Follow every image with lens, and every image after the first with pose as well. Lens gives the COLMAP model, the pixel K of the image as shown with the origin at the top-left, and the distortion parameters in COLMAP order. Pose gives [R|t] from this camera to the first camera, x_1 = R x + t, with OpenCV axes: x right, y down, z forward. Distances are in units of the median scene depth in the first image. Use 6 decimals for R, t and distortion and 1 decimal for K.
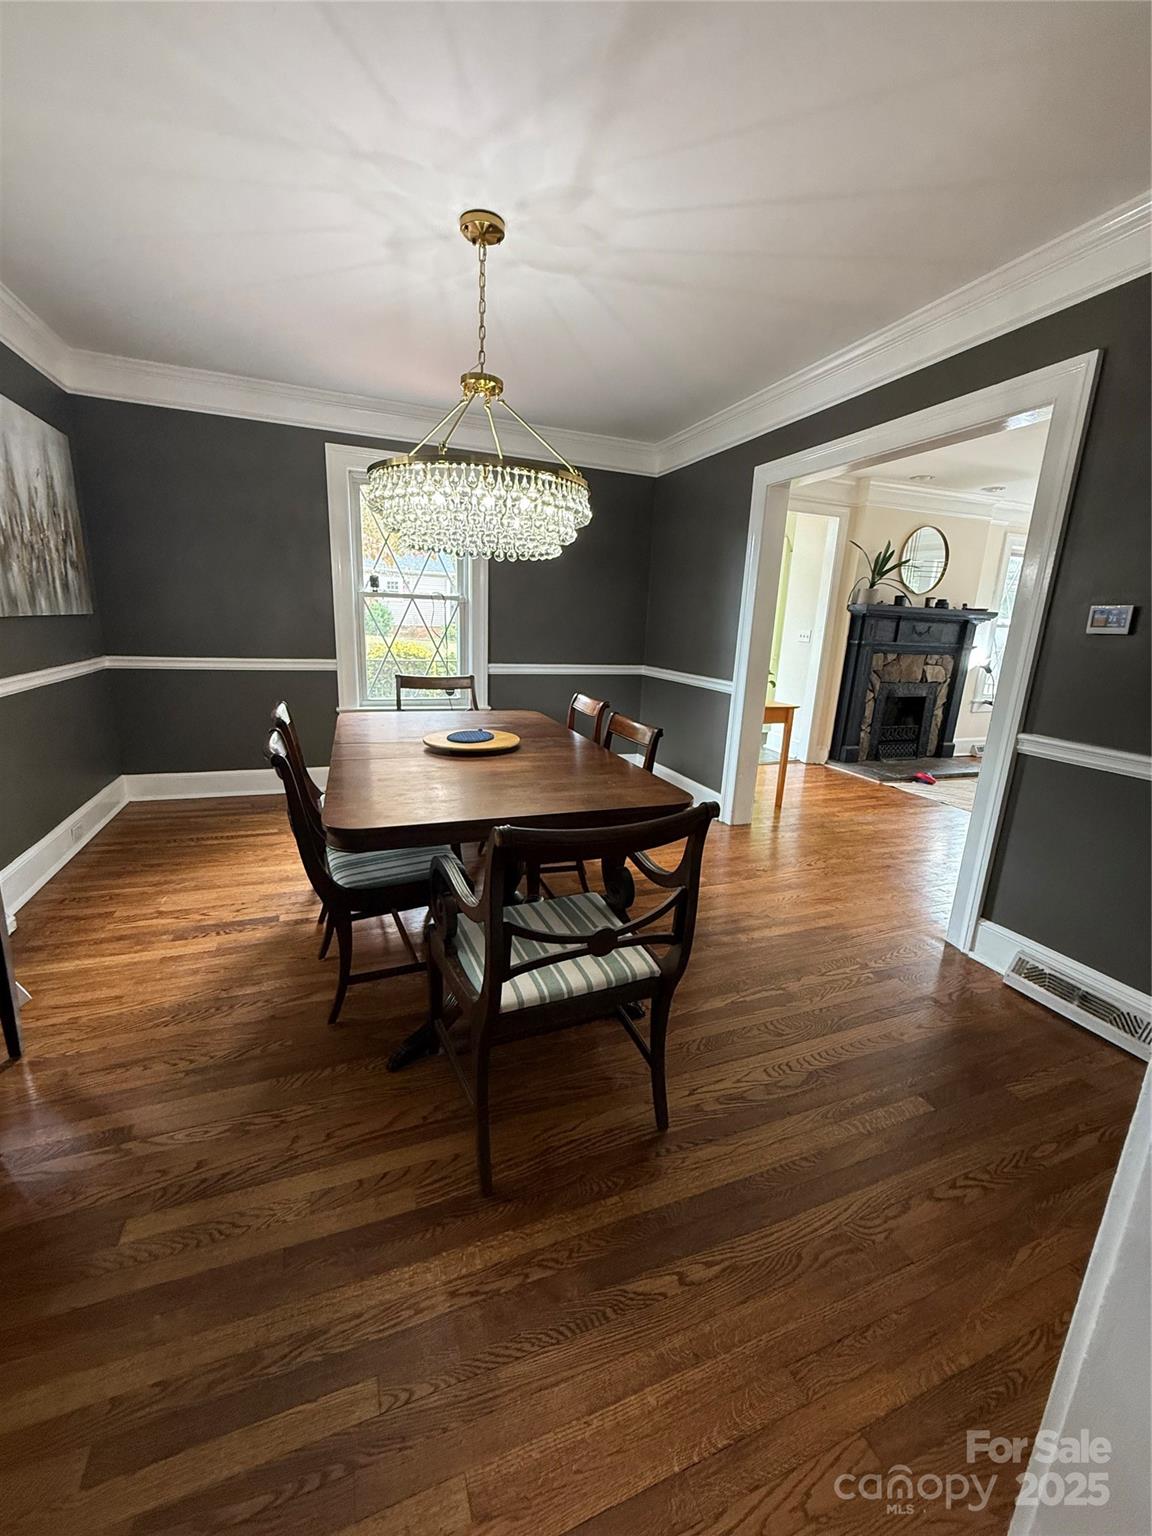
lens RADIAL K [[610.6, 0, 576.0], [0, 610.6, 768.0], [0, 0, 1]] dist [-0.000157, 0.000199]
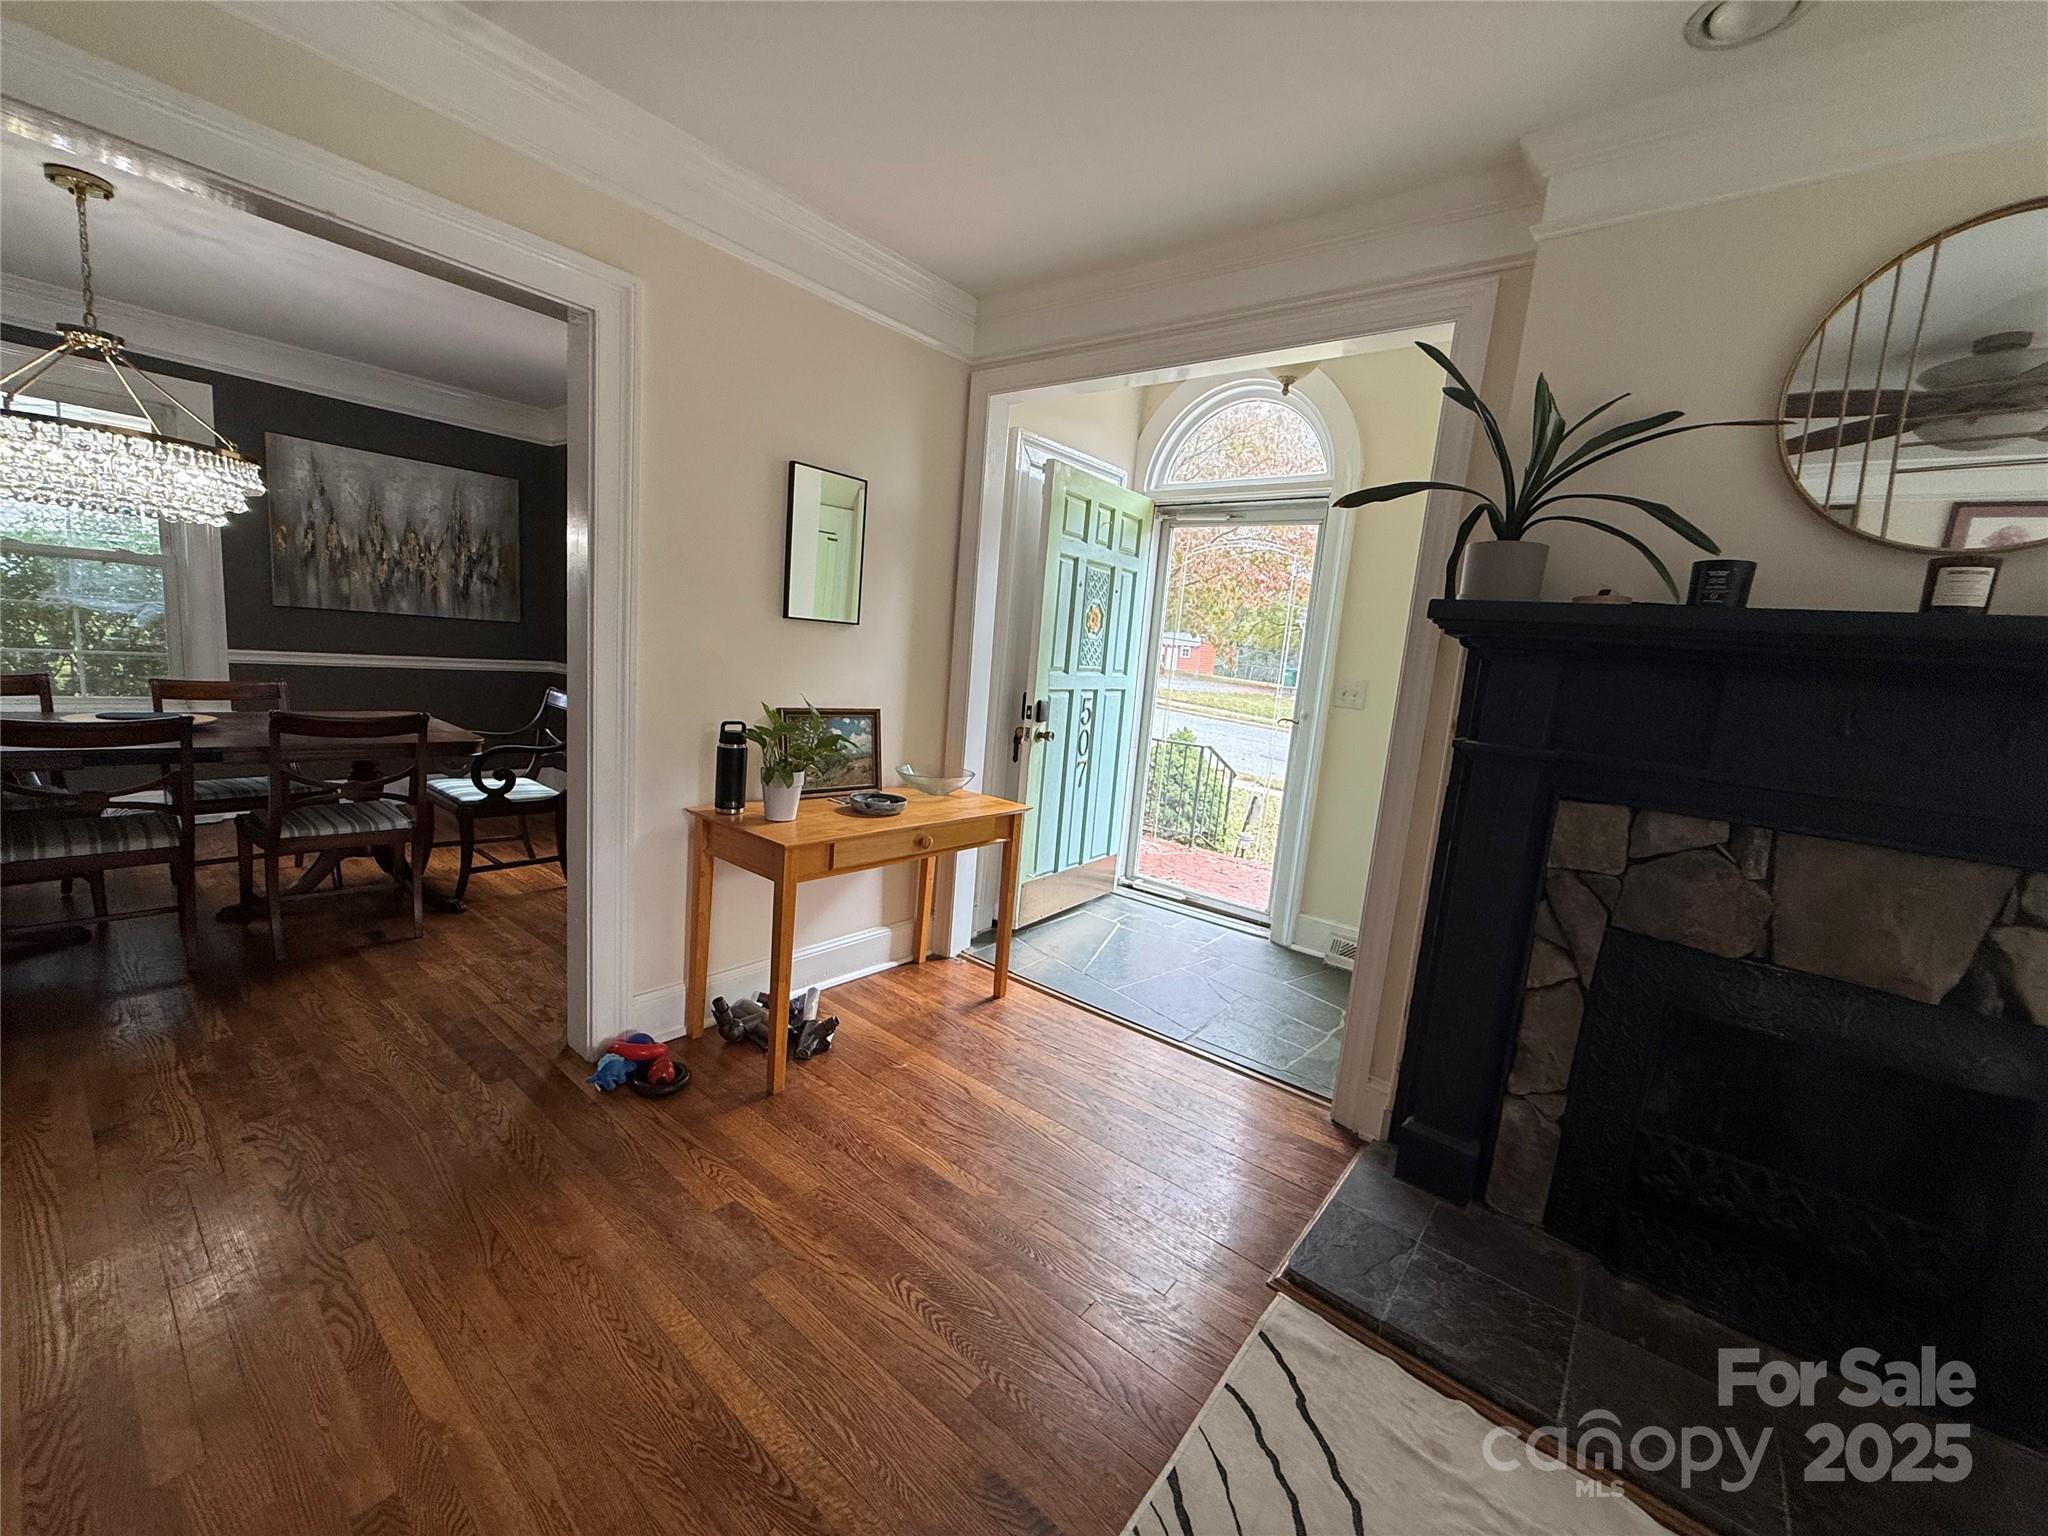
lens RADIAL K [[814.1, 0, 1024.0], [0, 814.1, 768.0], [0, 0, 1]] dist [-0.000157, 0.000199]
pose [[0.500686, 0.129292, -0.855919, 0.648328], [-0.265847, 0.963964, -0.009899, -0.136818], [0.823795, 0.232500, 0.517016, 0.639109]]
